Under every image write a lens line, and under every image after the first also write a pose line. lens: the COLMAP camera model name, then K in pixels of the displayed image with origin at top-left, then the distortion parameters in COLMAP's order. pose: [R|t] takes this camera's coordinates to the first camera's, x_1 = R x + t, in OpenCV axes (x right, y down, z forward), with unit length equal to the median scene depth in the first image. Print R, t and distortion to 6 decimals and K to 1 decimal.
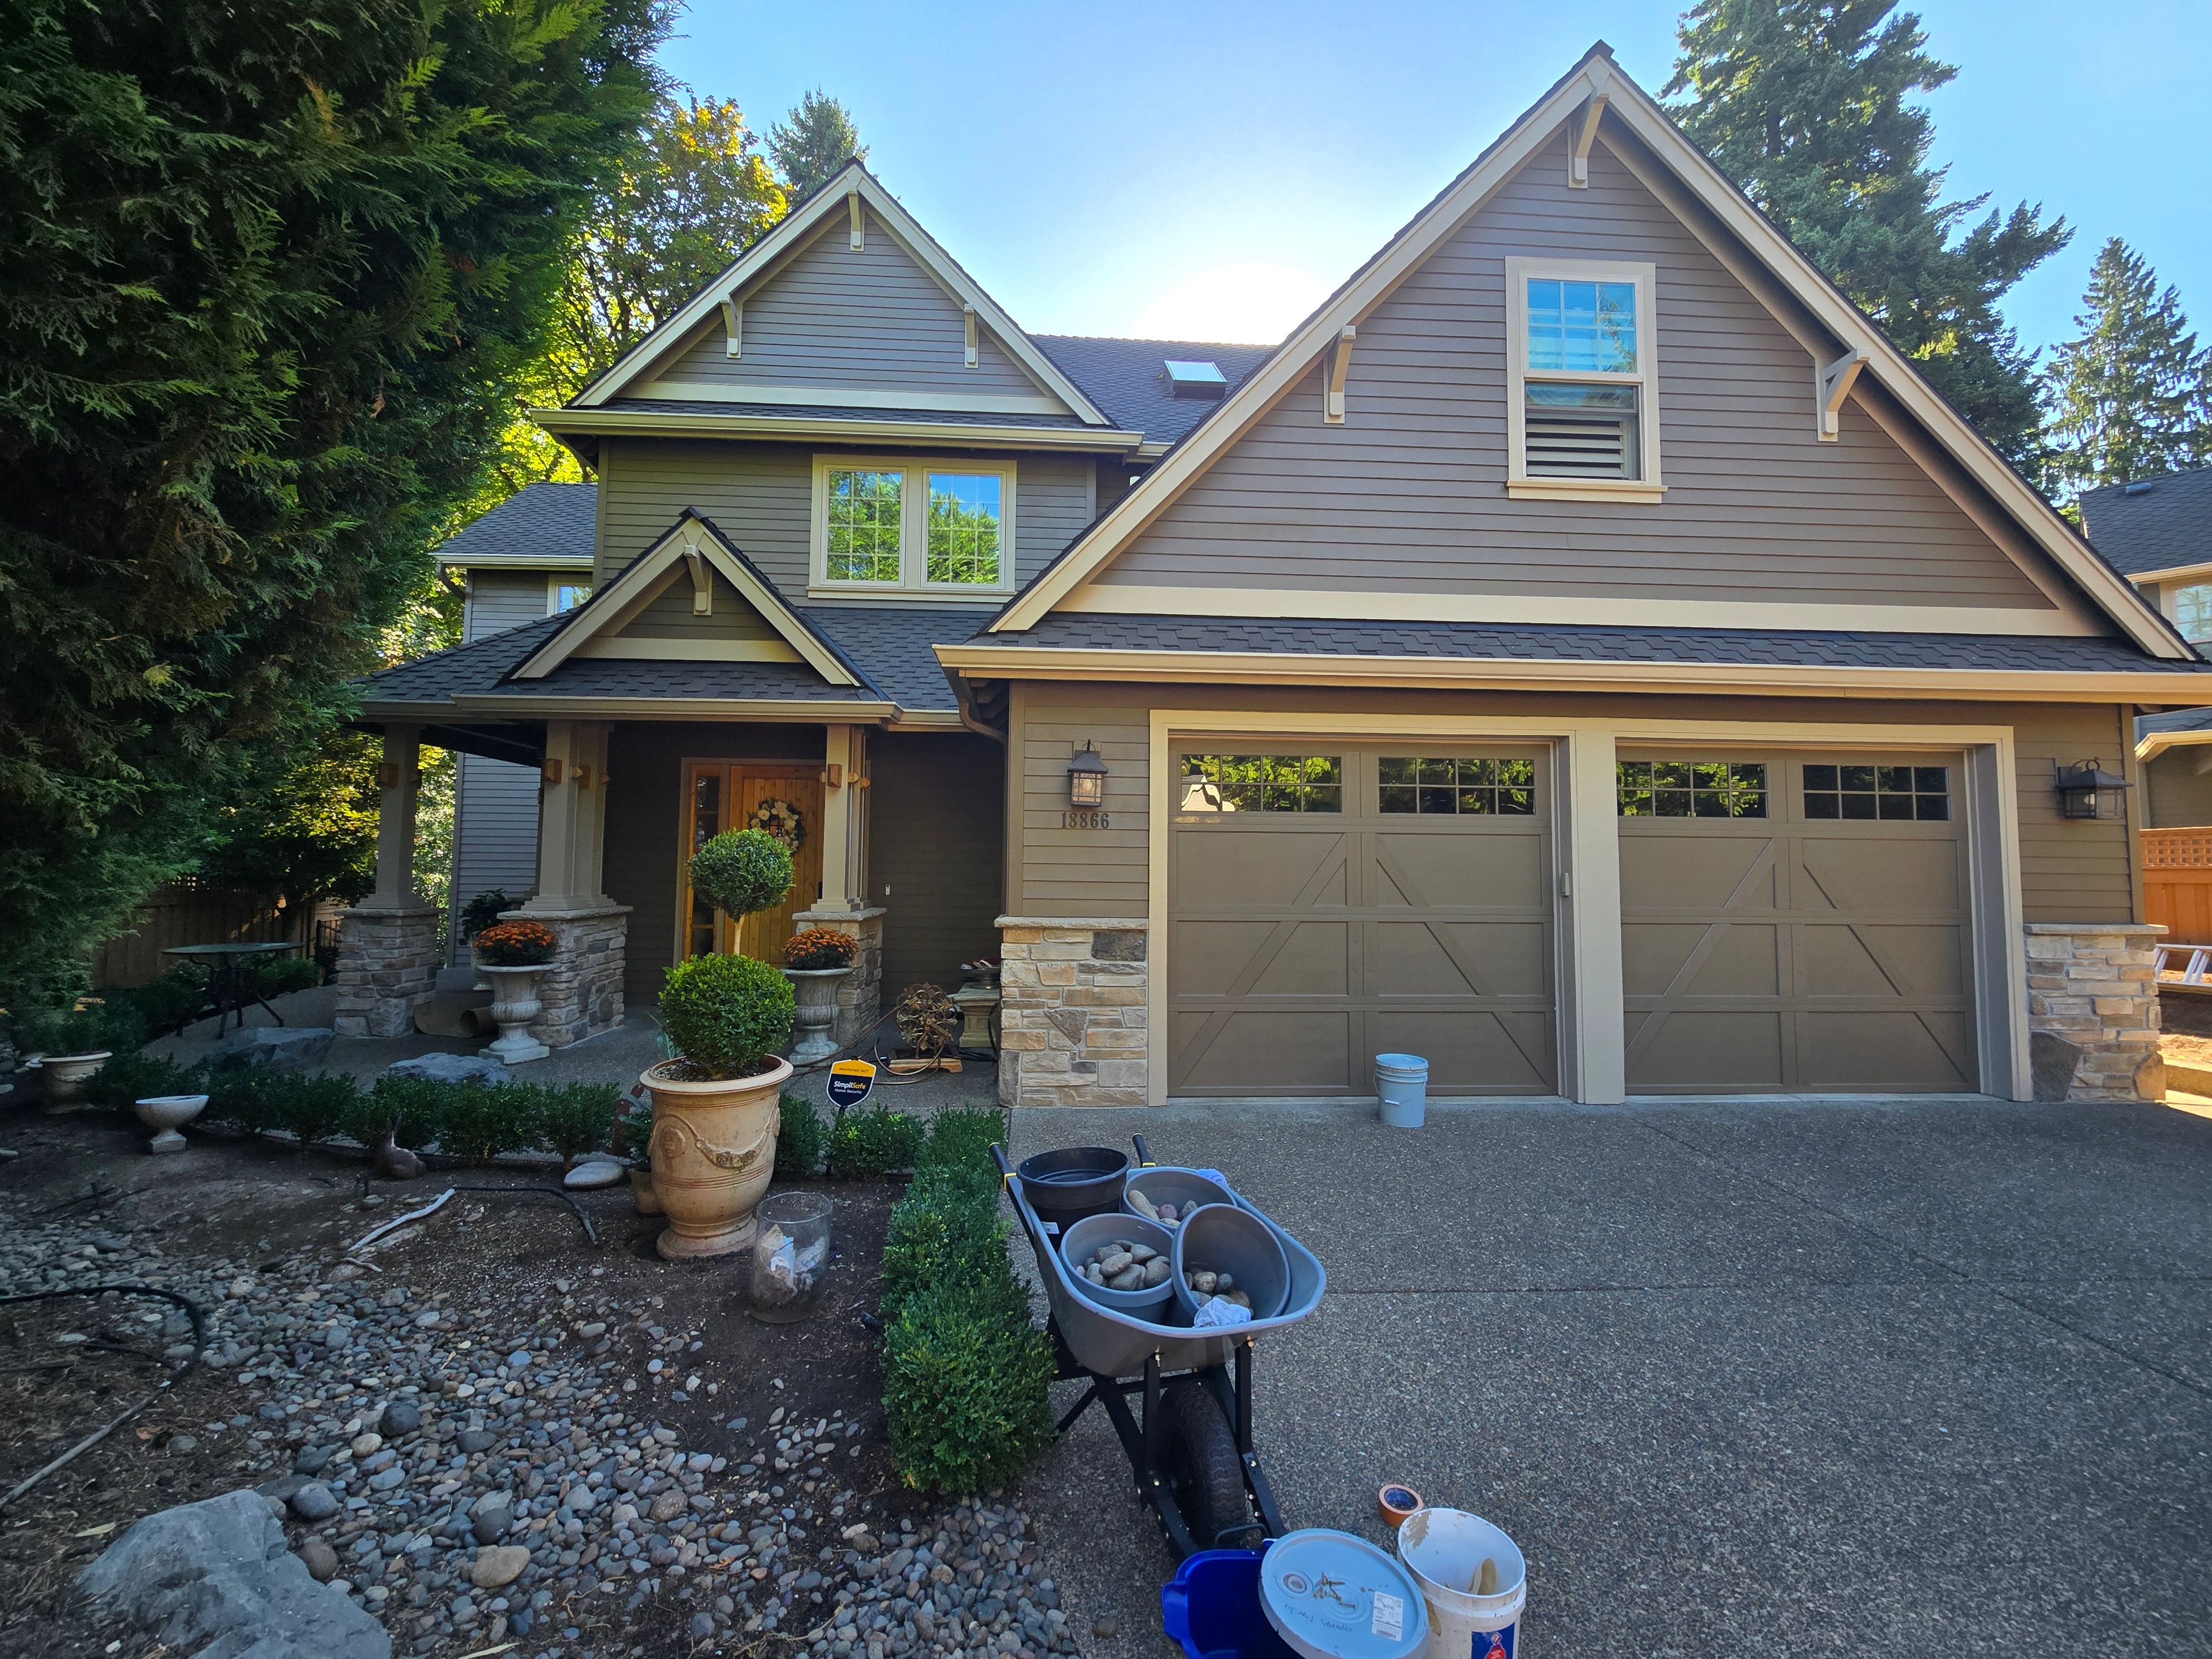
lens RADIAL K [[889.3, 0, 1105.4], [0, 889.3, 817.9], [0, 0, 1]] dist [-0.005335, -0.000304]
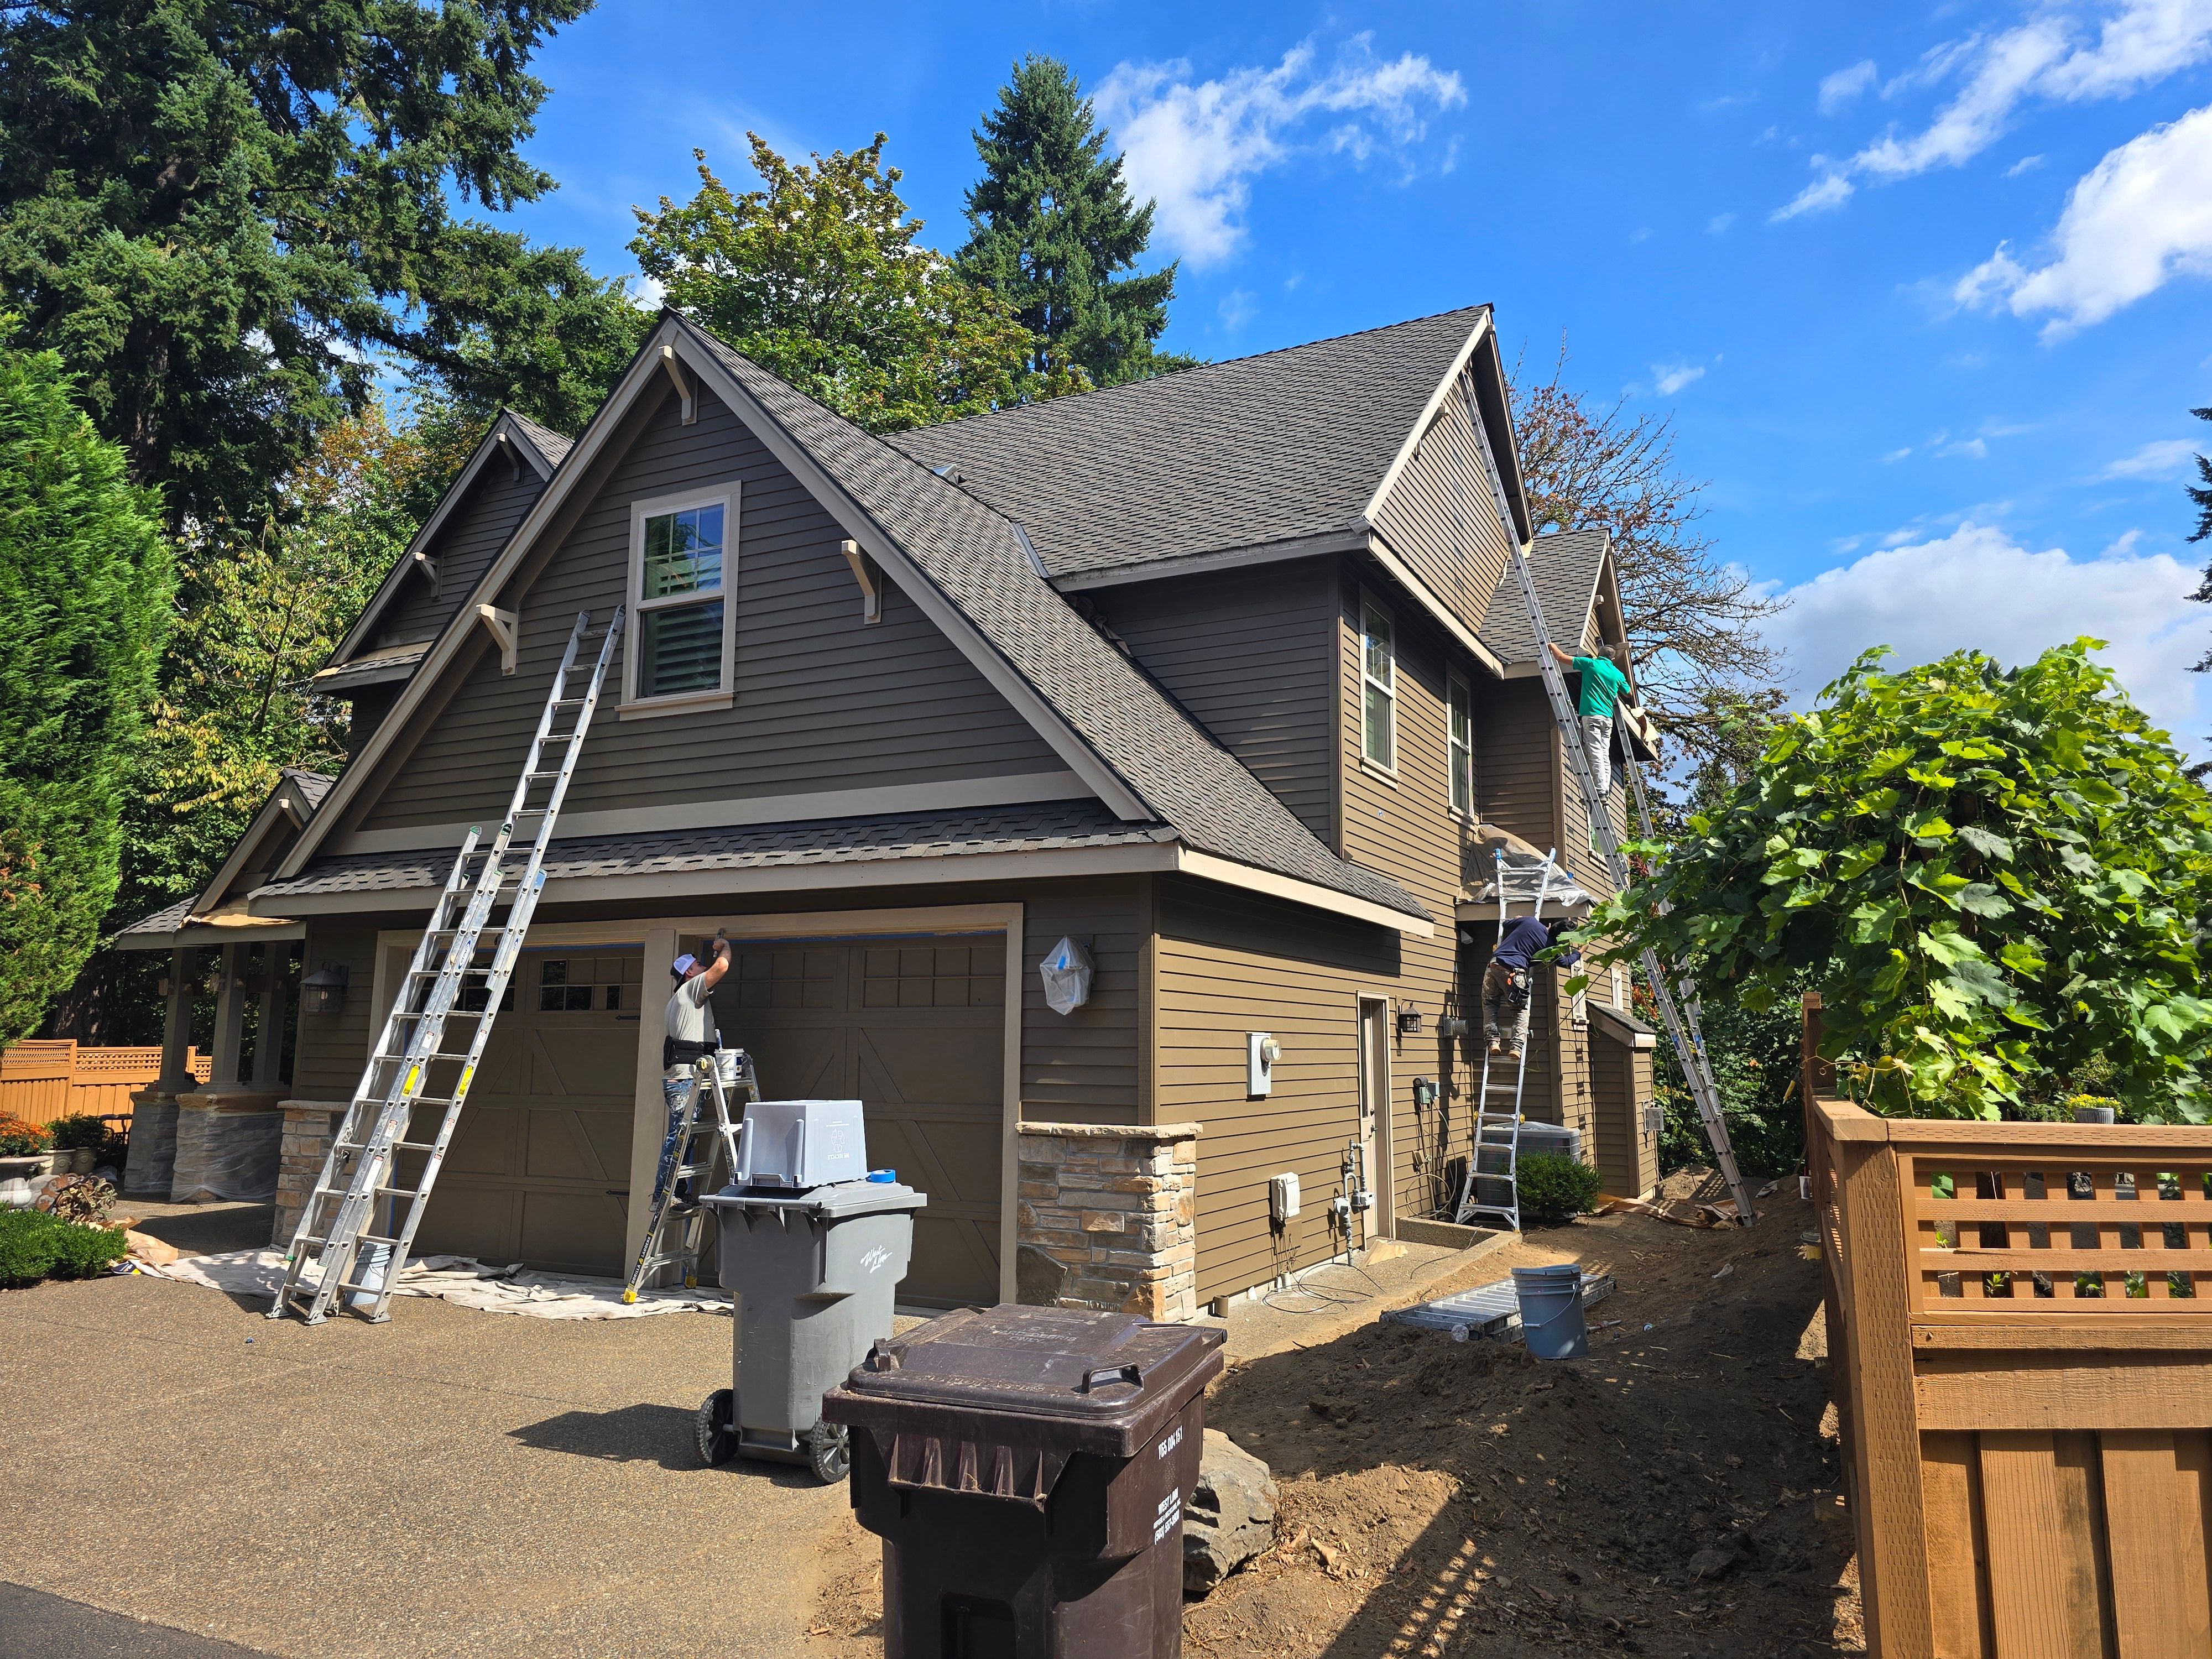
lens RADIAL K [[1490.5, 0, 1076.6], [0, 1490.5, 802.4], [0, 0, 1]] dist [0.060434, -0.046709]
pose [[0.862528, -0.083466, -0.499078, 1.896813], [0.033346, 0.993534, -0.108529, -0.038764], [0.504909, 0.076967, 0.859734, -0.316698]]
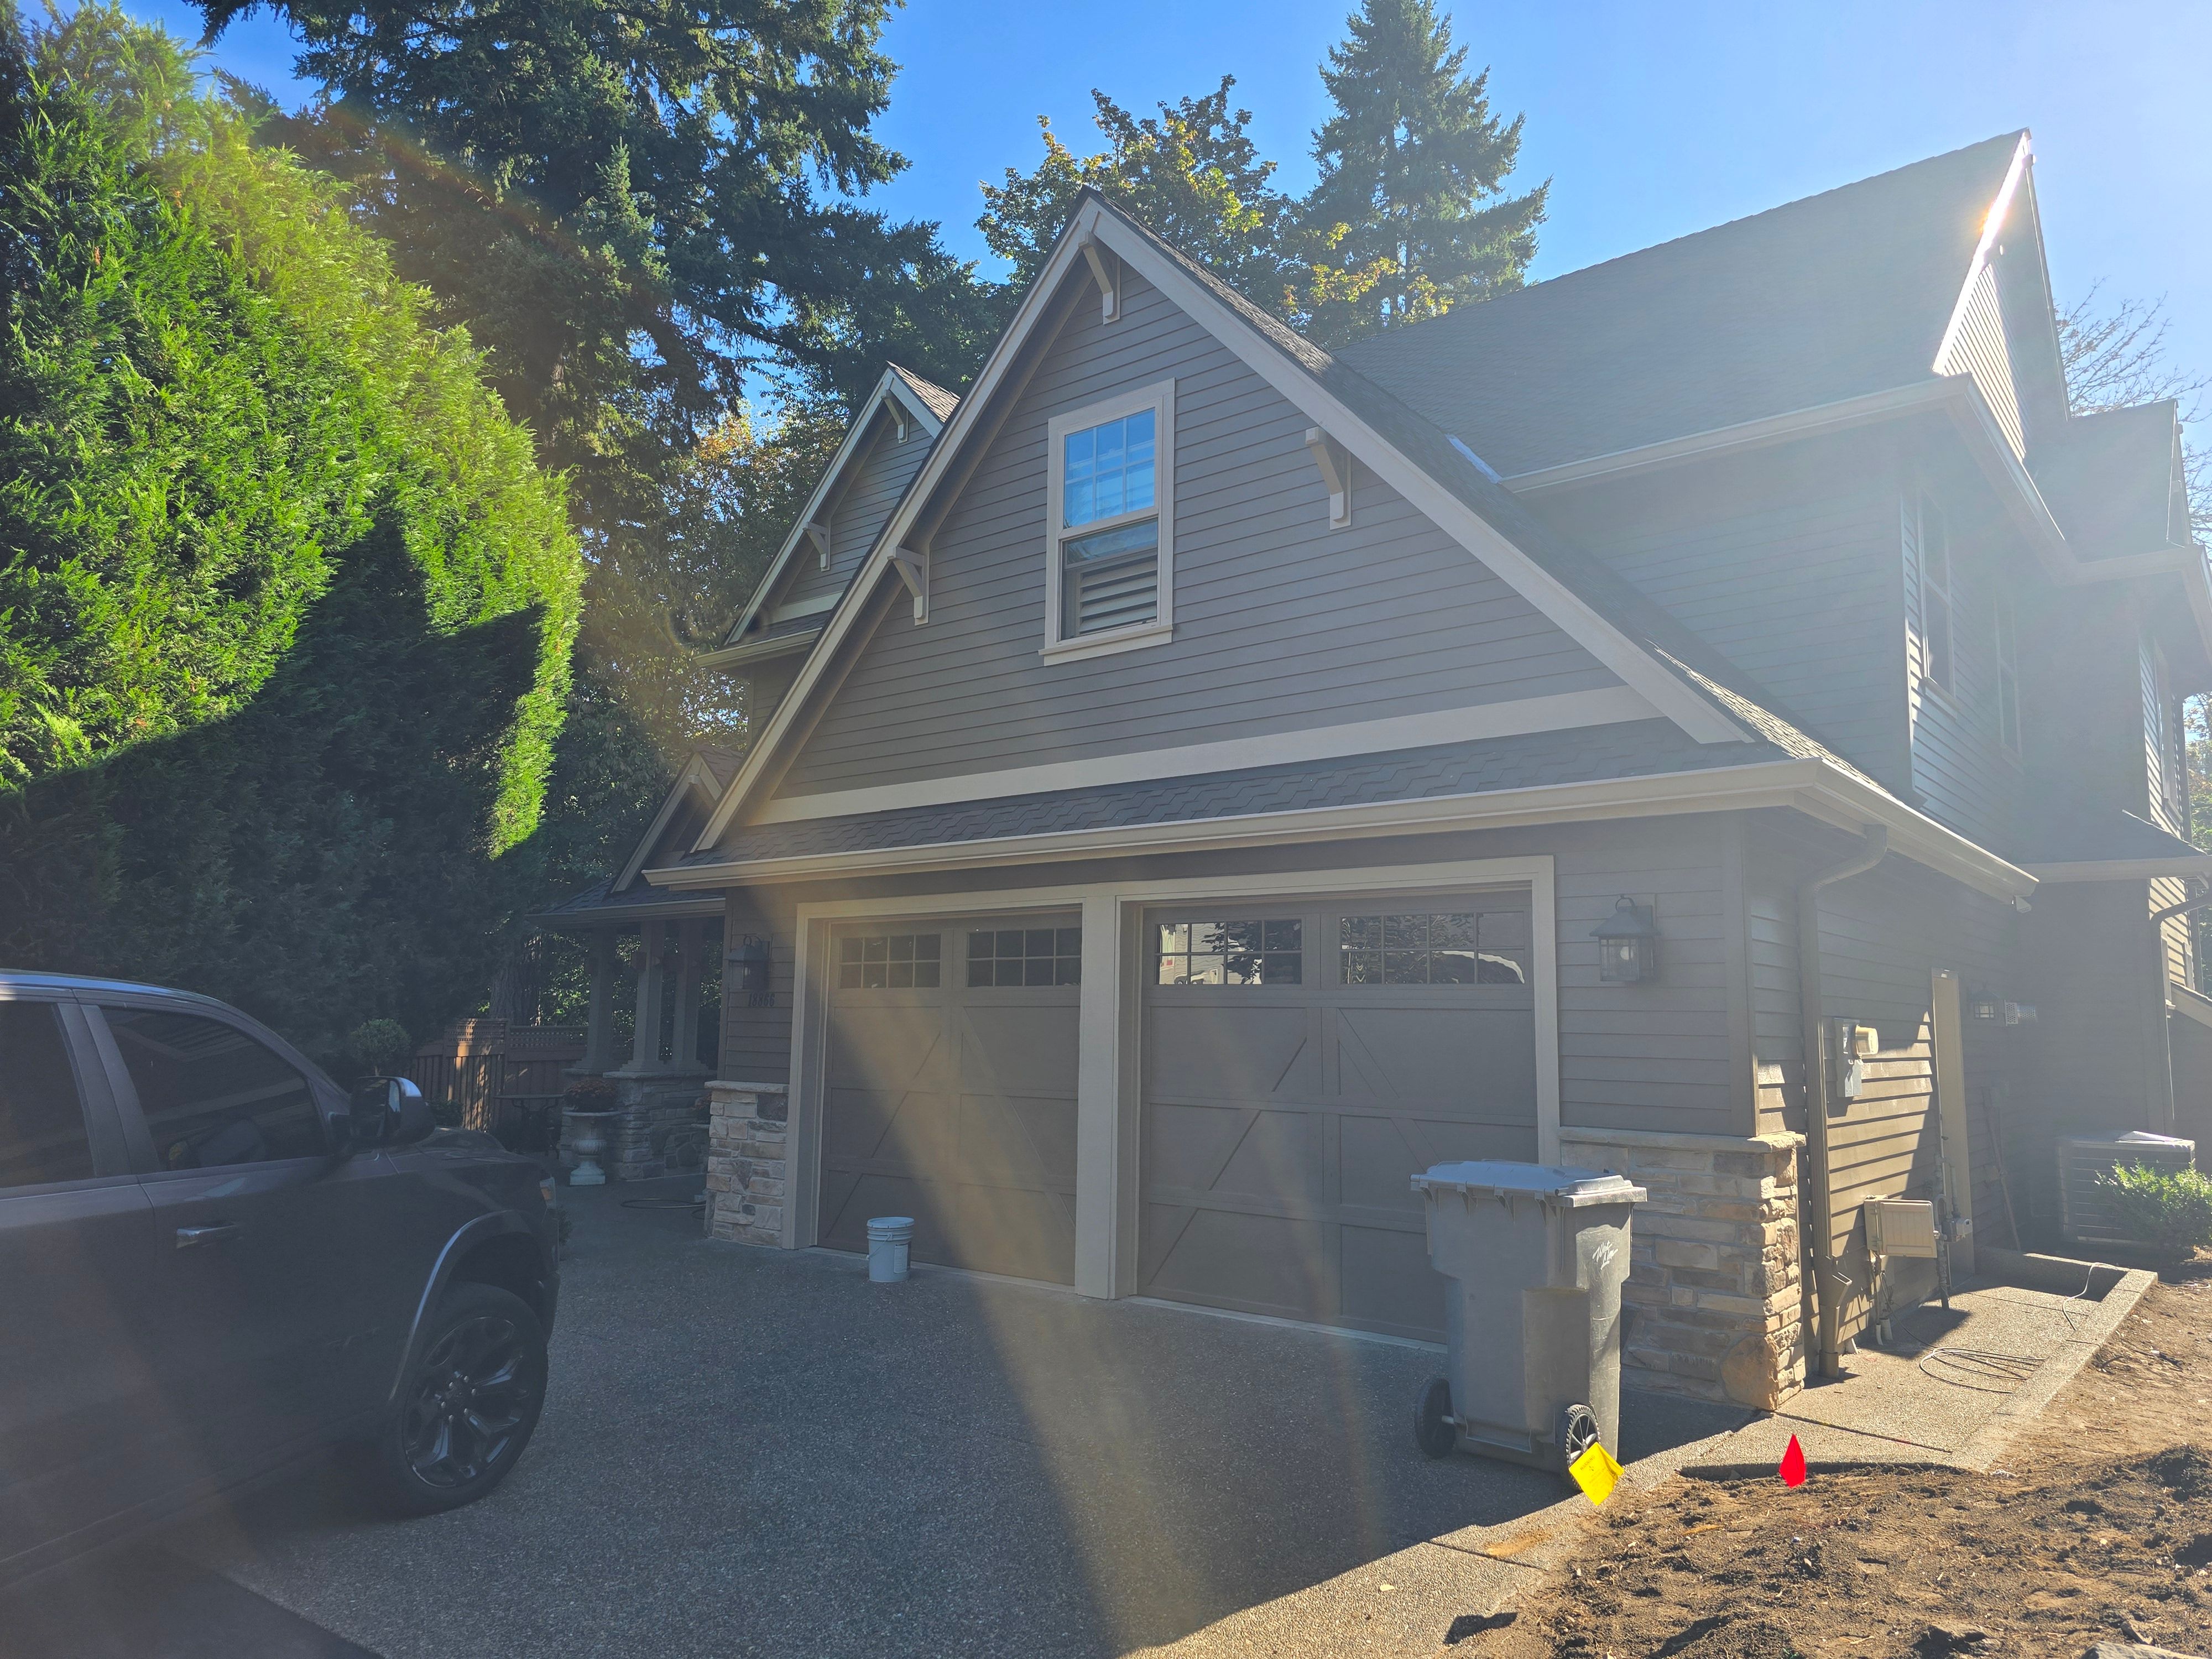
lens RADIAL K [[1490.5, 0, 1108.3], [0, 1490.5, 839.4], [0, 0, 1]] dist [0.060434, -0.046709]
pose [[0.744611, -0.082375, -0.662396, 1.614382], [0.037308, 0.995941, -0.081916, -0.029217], [0.666455, 0.036282, 0.744662, -0.184097]]
